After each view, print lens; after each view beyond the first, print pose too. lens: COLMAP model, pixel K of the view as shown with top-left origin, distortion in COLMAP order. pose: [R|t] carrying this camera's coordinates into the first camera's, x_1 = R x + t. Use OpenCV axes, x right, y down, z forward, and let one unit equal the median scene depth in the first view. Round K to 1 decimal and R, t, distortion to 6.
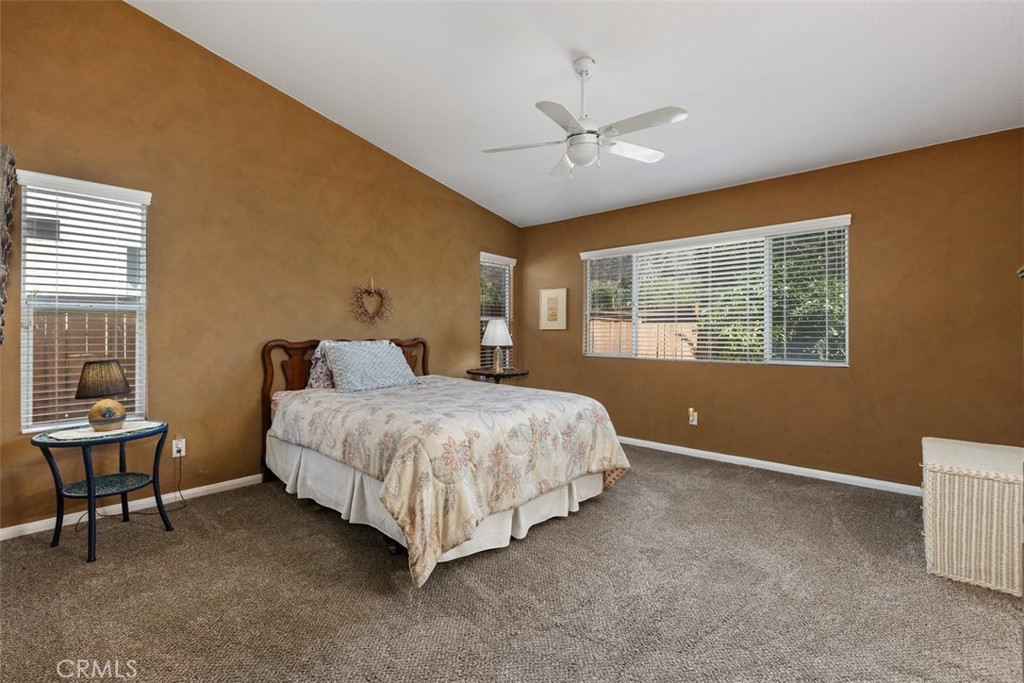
lens RADIAL K [[451.9, 0, 510.8], [0, 451.9, 331.0], [0, 0, 1]] dist [-0.002824, -0.000673]
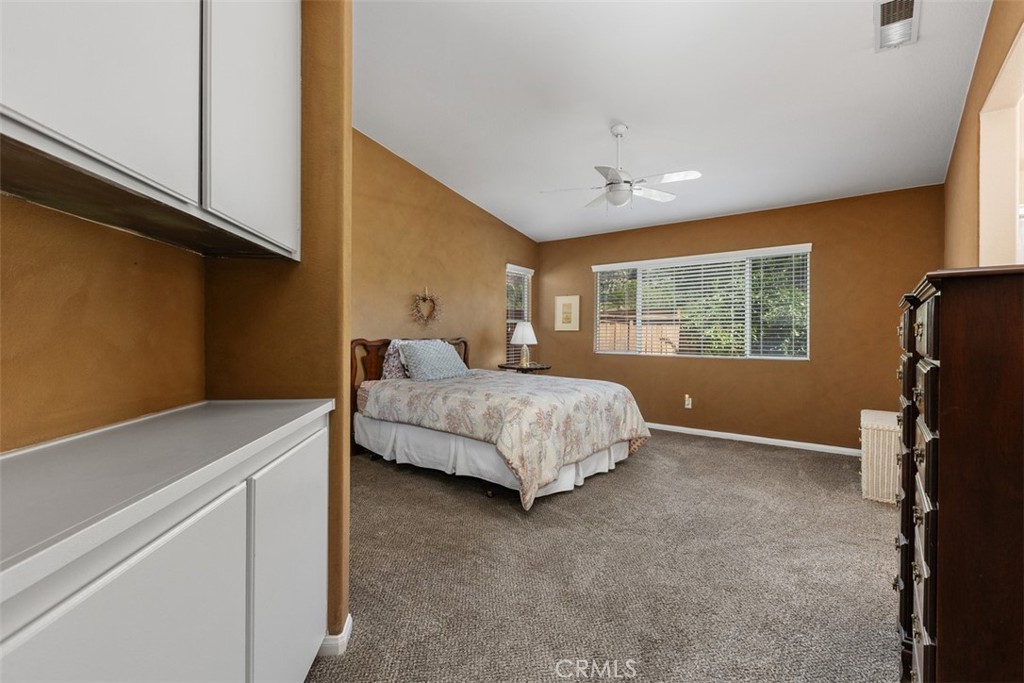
lens RADIAL K [[451.0, 0, 512.3], [0, 451.0, 333.7], [0, 0, 1]] dist [-0.001992, -0.000185]
pose [[0.997623, 0.002409, 0.068870, -0.187371], [-0.002772, 0.999983, 0.005177, -0.001554], [-0.068856, -0.005356, 0.997612, -0.227072]]
